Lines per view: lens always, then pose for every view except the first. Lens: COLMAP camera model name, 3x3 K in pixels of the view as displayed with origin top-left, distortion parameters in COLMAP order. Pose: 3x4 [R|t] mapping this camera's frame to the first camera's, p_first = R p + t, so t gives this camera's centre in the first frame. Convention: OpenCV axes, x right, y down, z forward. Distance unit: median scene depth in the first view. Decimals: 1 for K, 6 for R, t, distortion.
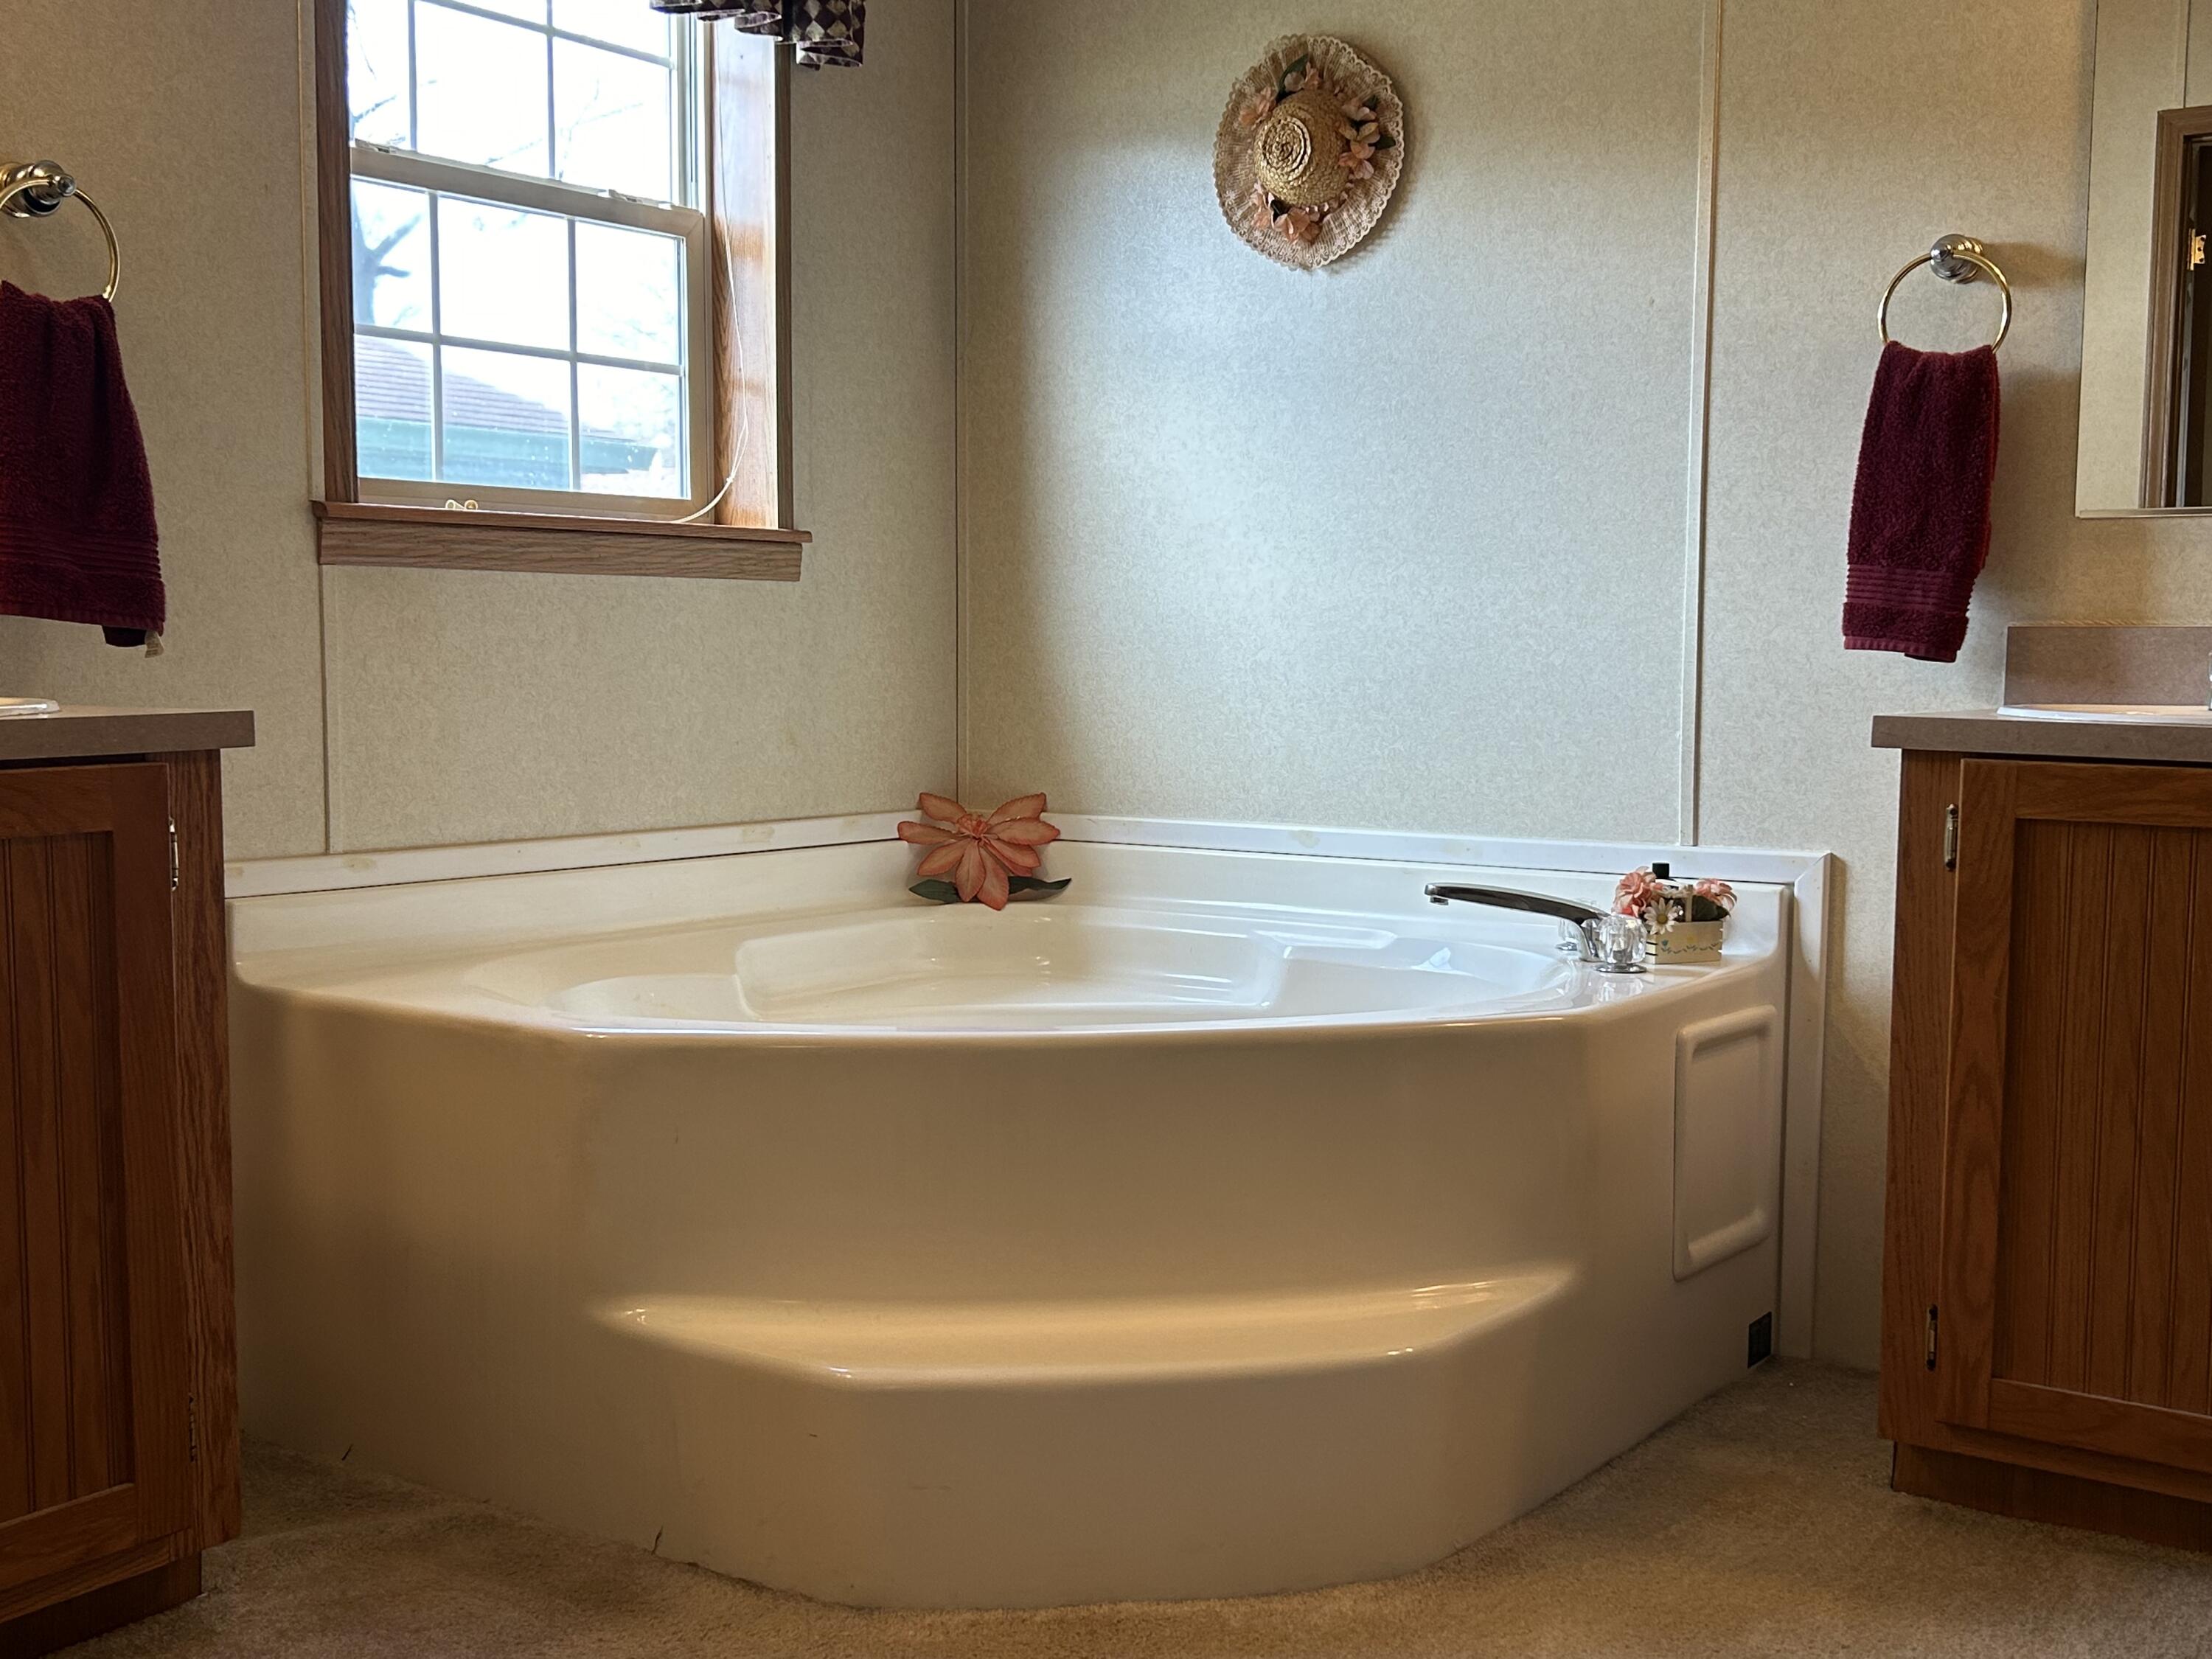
lens RADIAL K [[2605.3, 0, 1106.0], [0, 2605.3, 829.5], [0, 0, 1]] dist [0.121167, -0.239857]
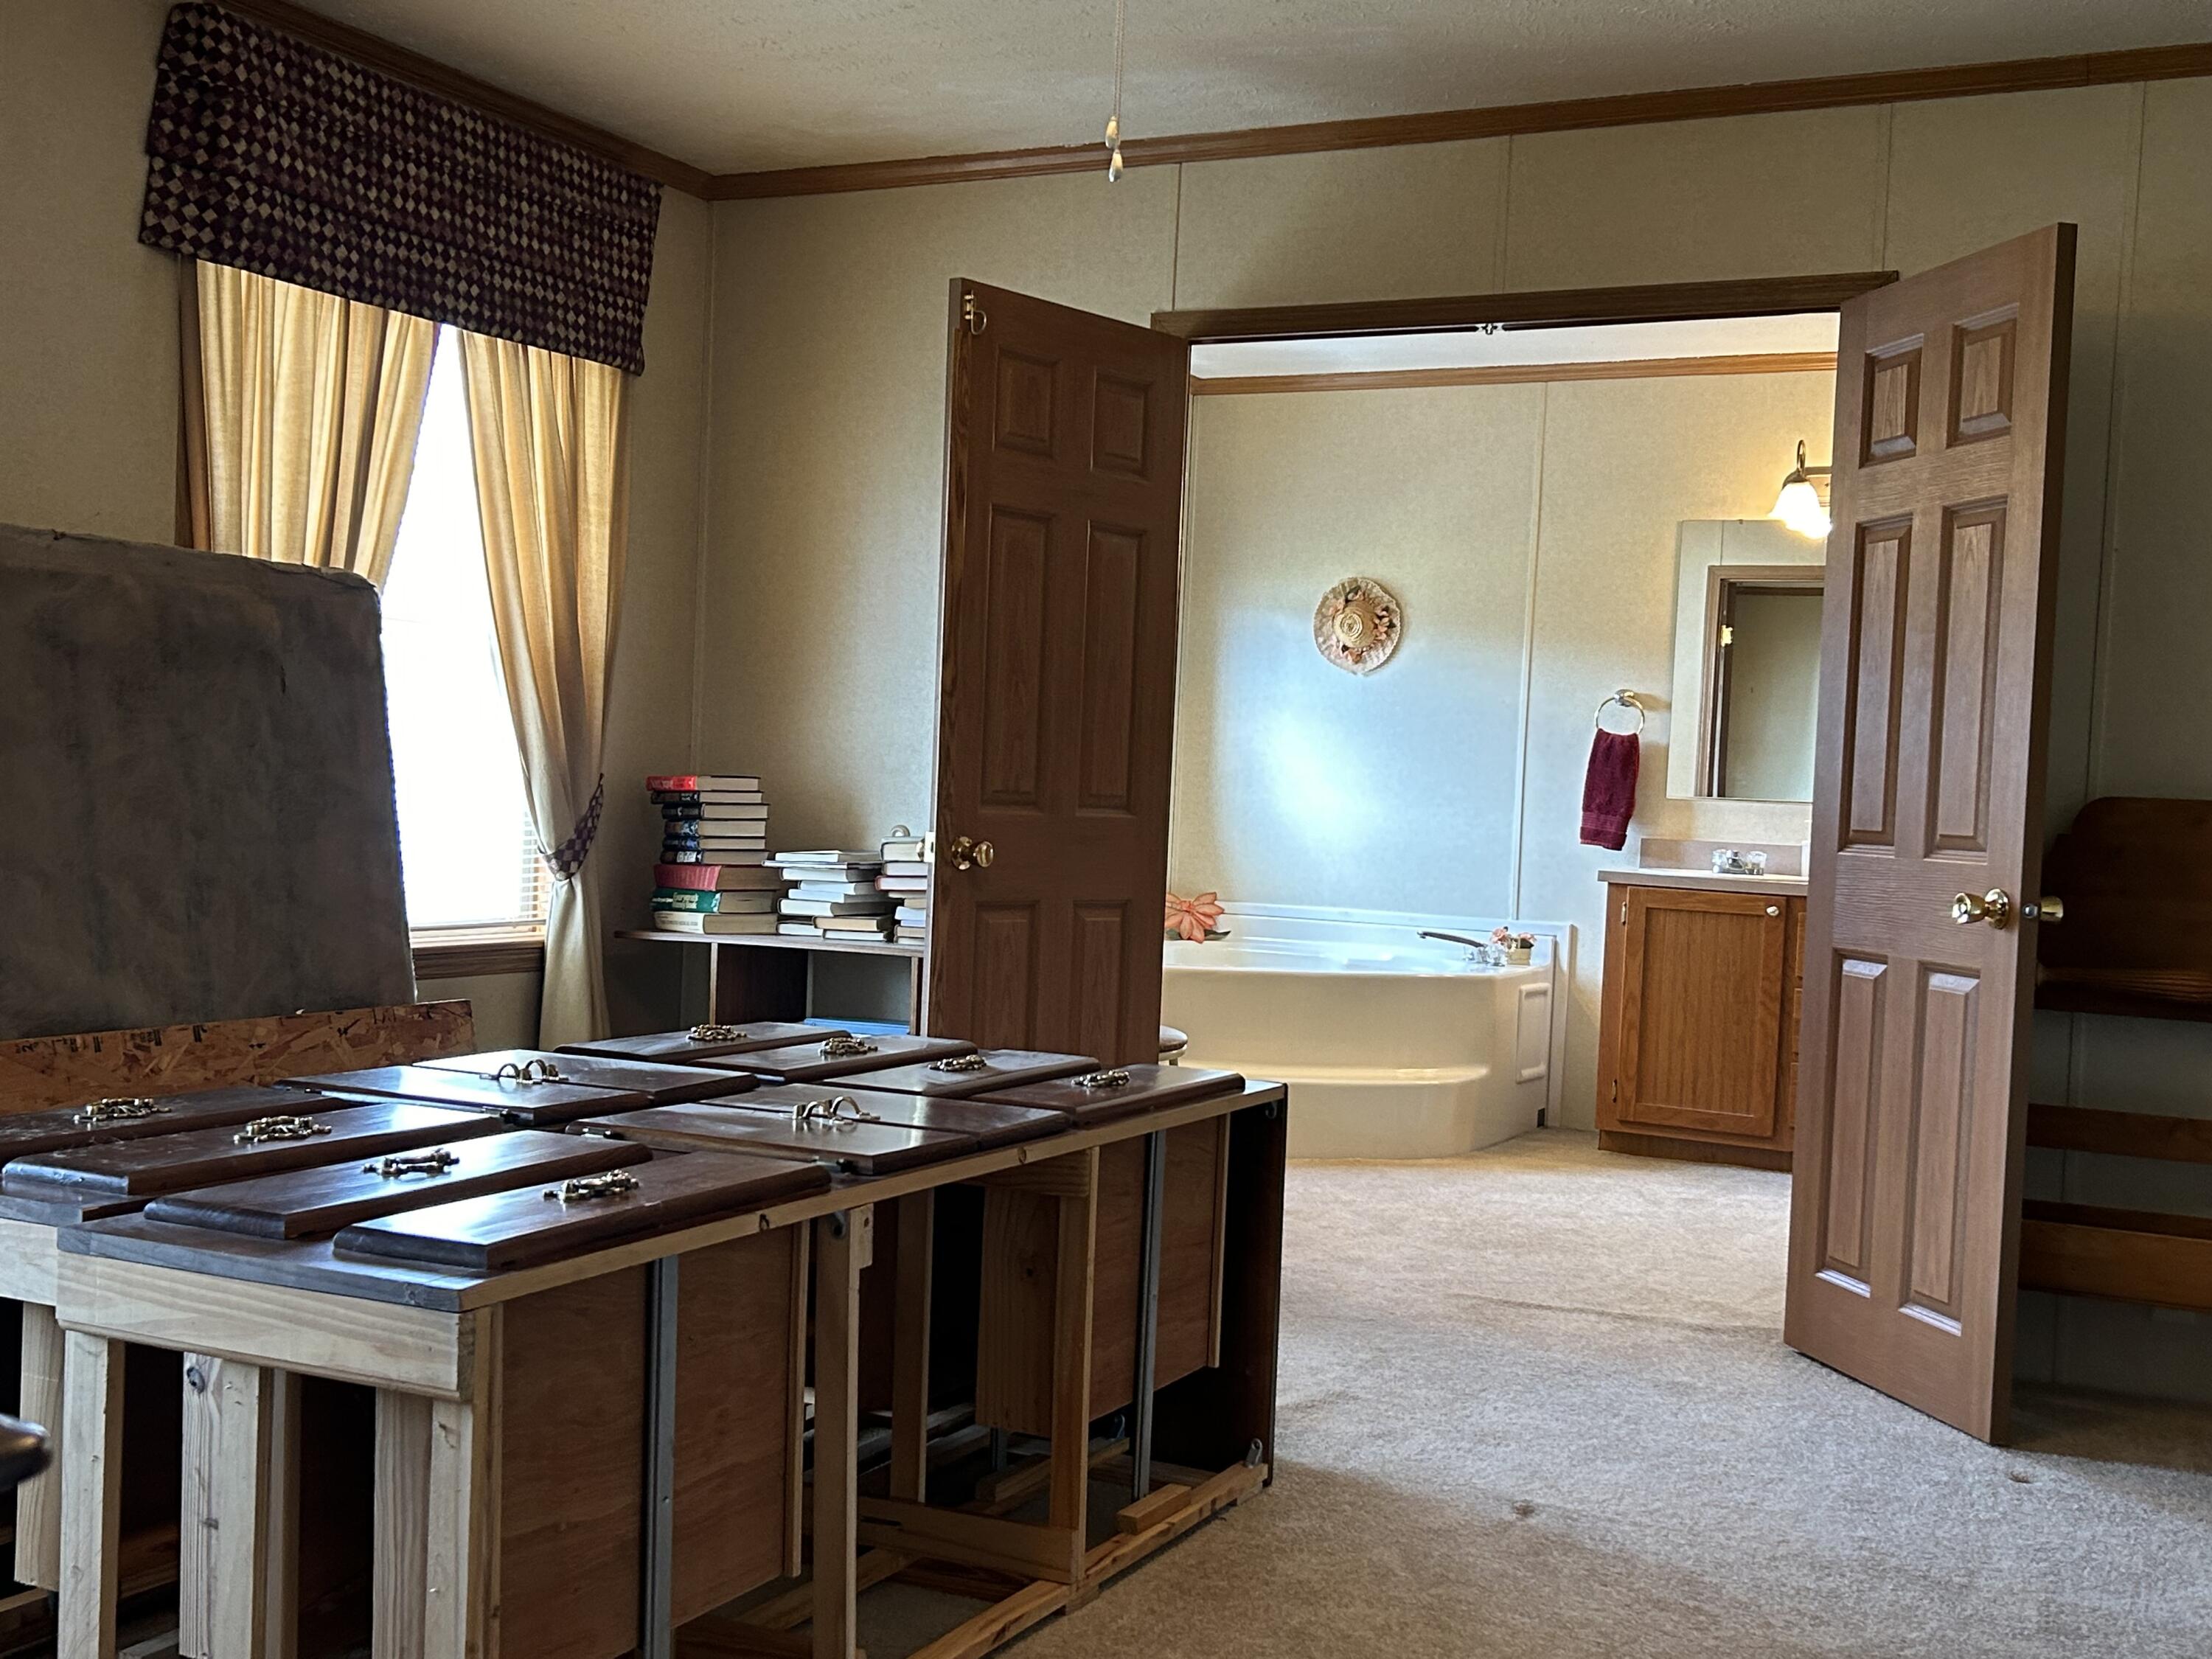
lens RADIAL K [[2453.4, 0, 1106.0], [0, 2453.4, 829.5], [0, 0, 1]] dist [0.195195, -0.002046]
pose [[0.990180, 0.035996, 0.135084, -0.499245], [-0.028755, 0.998062, -0.055177, 0.062843], [-0.136808, 0.050751, 0.989297, -1.314544]]
